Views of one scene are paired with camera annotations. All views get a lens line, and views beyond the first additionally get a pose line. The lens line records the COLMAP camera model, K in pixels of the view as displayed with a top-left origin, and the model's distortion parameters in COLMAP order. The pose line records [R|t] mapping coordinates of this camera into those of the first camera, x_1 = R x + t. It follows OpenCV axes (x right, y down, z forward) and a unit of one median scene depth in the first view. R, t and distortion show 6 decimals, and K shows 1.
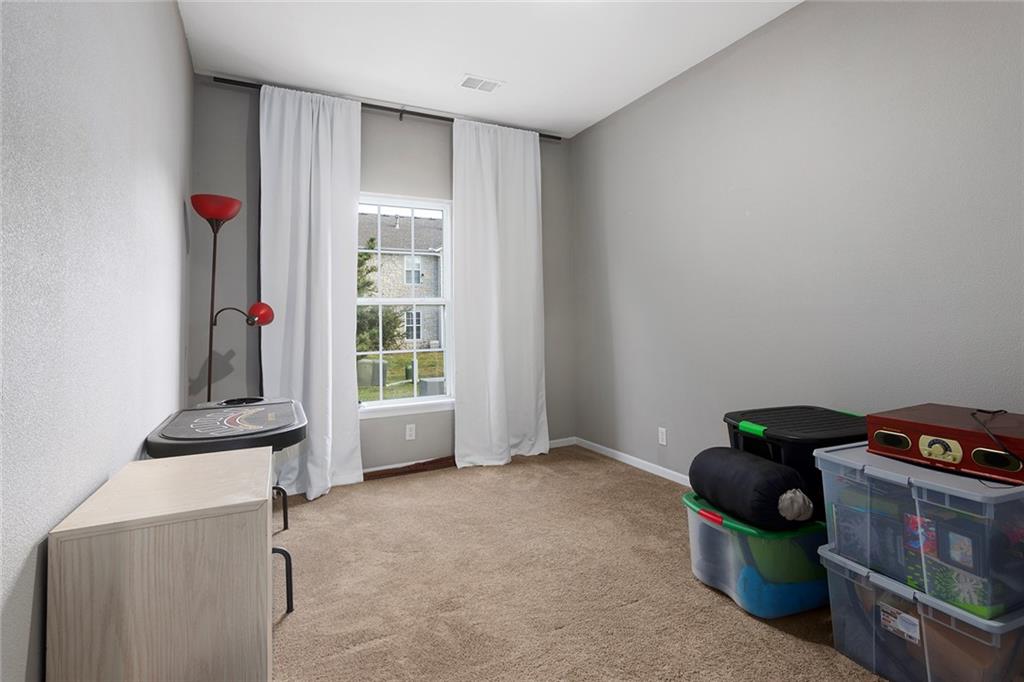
lens RADIAL K [[490.9, 0, 510.2], [0, 490.9, 333.4], [0, 0, 1]] dist [0.003264, 0.000885]
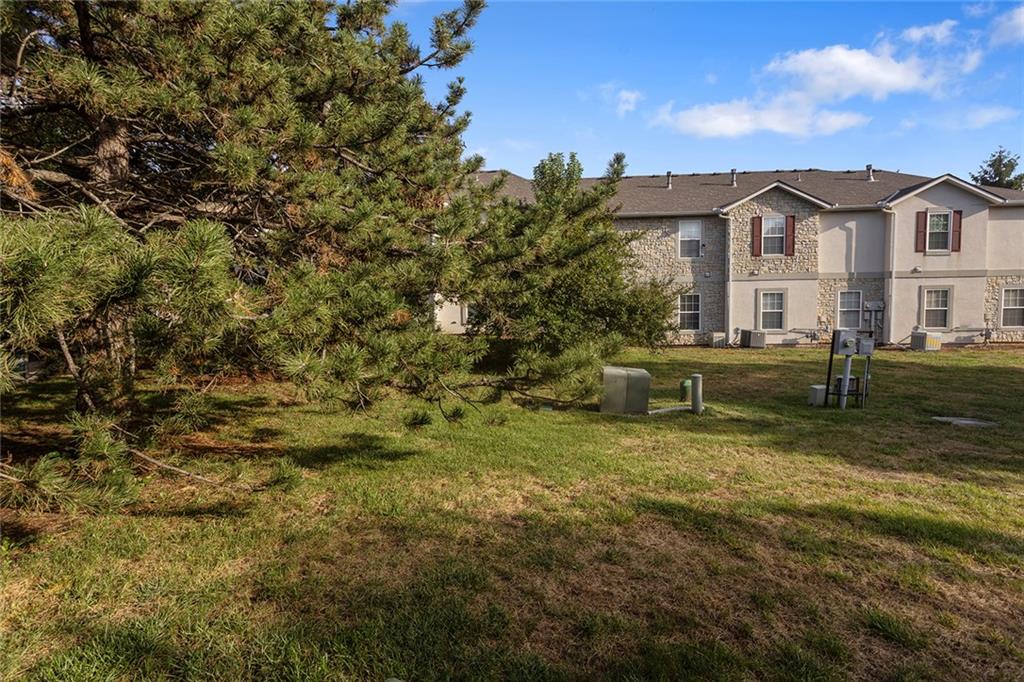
lens RADIAL K [[490.9, 0, 510.2], [0, 490.9, 333.4], [0, 0, 1]] dist [0.003264, 0.000885]
pose [[0.858340, 0.021600, -0.512627, -0.057994], [-0.004029, 0.999366, 0.035363, -0.011942], [0.513066, -0.028288, 0.857883, 0.260098]]
